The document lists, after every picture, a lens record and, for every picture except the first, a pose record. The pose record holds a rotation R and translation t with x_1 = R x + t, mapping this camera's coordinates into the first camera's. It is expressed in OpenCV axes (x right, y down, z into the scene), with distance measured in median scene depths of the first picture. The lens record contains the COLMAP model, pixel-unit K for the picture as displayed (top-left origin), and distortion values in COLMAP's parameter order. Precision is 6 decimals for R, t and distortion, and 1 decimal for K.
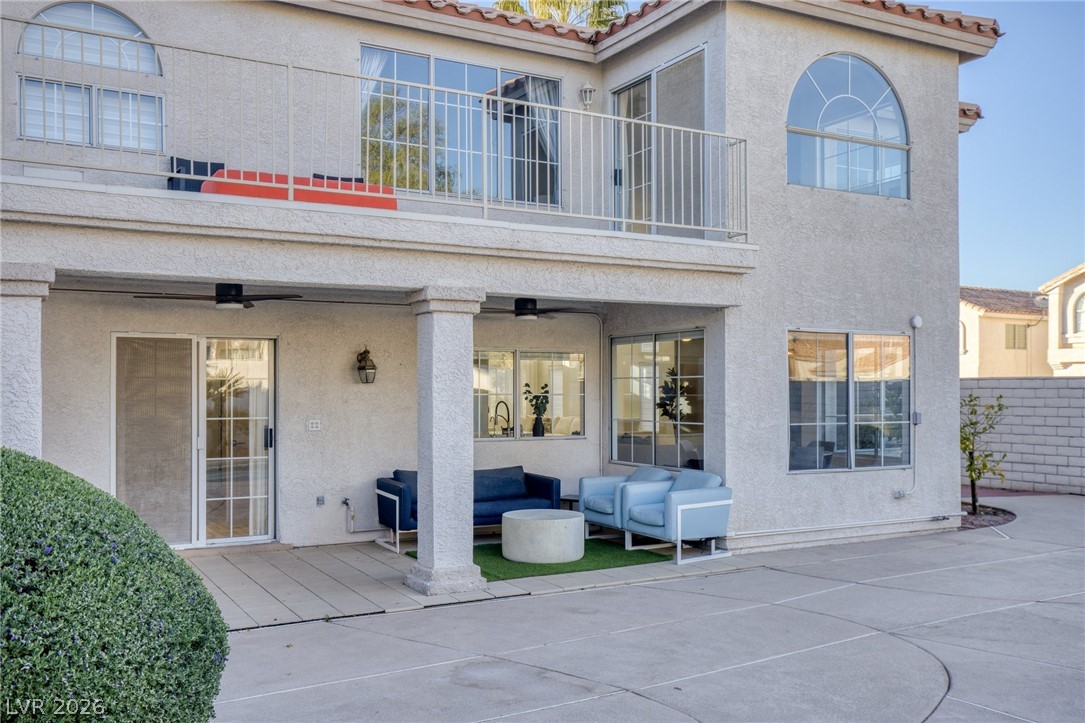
lens RADIAL K [[1052.7, 0, 545.8], [0, 1052.7, 365.5], [0, 0, 1]] dist [0.080838, -0.003170]
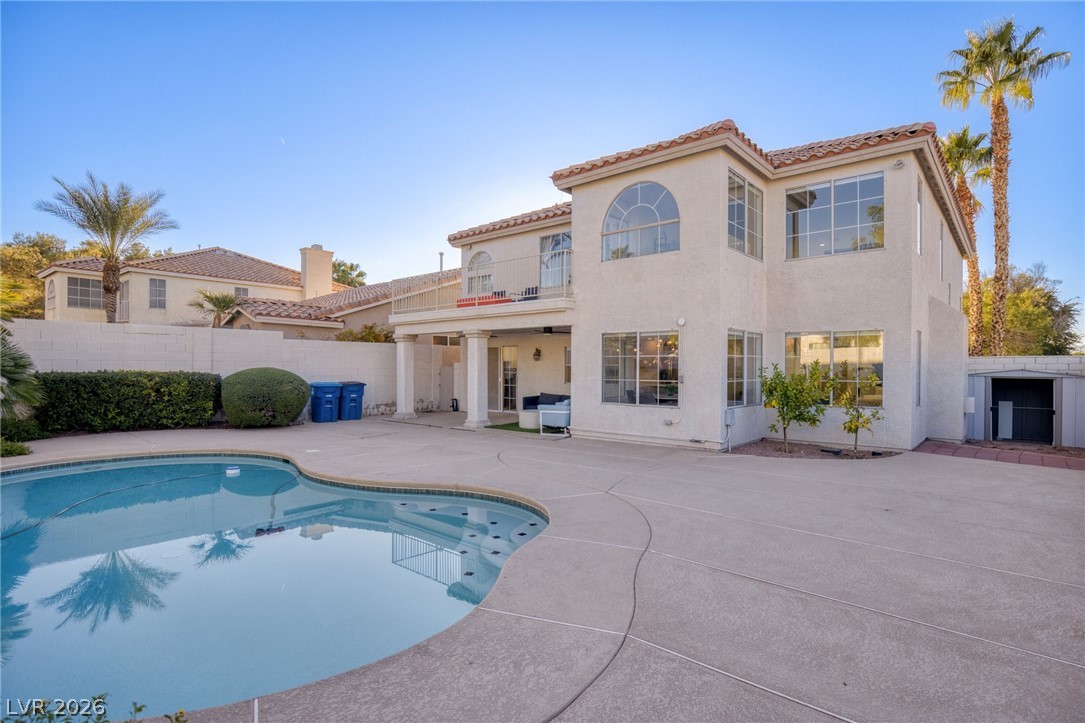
lens RADIAL K [[536.0, 0, 542.5], [0, 536.0, 361.5], [0, 0, 1]] dist [-0.001848, -0.000337]
pose [[0.310003, -0.009106, -0.950692, 1.156086], [0.014225, 0.999887, -0.004939, 0.024095], [0.950629, -0.011993, 0.310097, 0.559988]]
